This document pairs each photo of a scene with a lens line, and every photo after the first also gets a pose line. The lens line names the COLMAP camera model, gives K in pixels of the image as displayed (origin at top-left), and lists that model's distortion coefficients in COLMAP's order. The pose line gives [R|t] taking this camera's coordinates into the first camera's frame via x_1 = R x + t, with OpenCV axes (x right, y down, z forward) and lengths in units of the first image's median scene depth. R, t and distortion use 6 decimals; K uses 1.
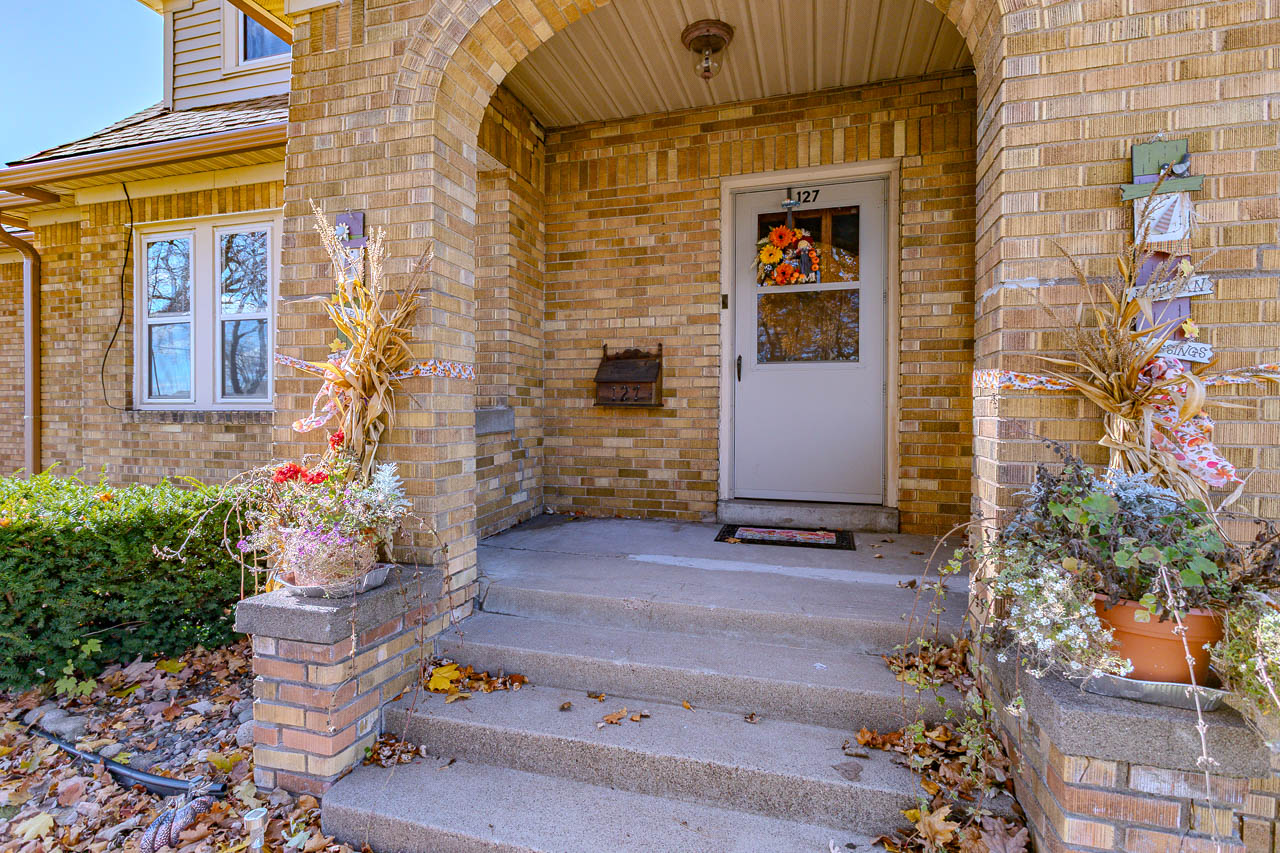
lens RADIAL K [[612.9, 0, 640.0], [0, 612.9, 426.5], [0, 0, 1]] dist [0.000515, 0.000163]
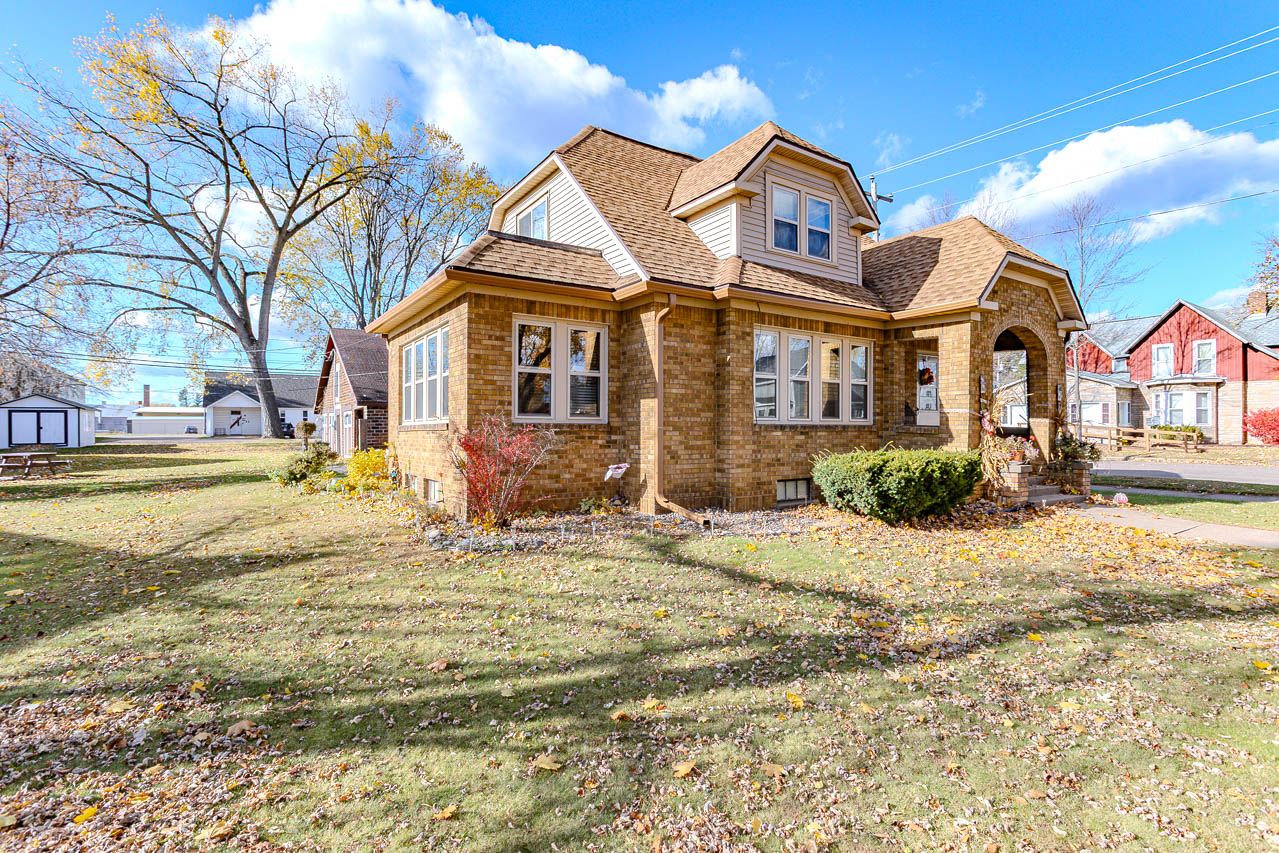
lens RADIAL K [[612.4, 0, 639.5], [0, 612.4, 426.5], [0, 0, 1]] dist [0.000515, 0.000163]
pose [[0.651667, -0.001964, 0.758503, -2.194144], [0.011994, 0.999898, -0.007716, -0.007870], [-0.758411, 0.014125, 0.651624, 0.056430]]
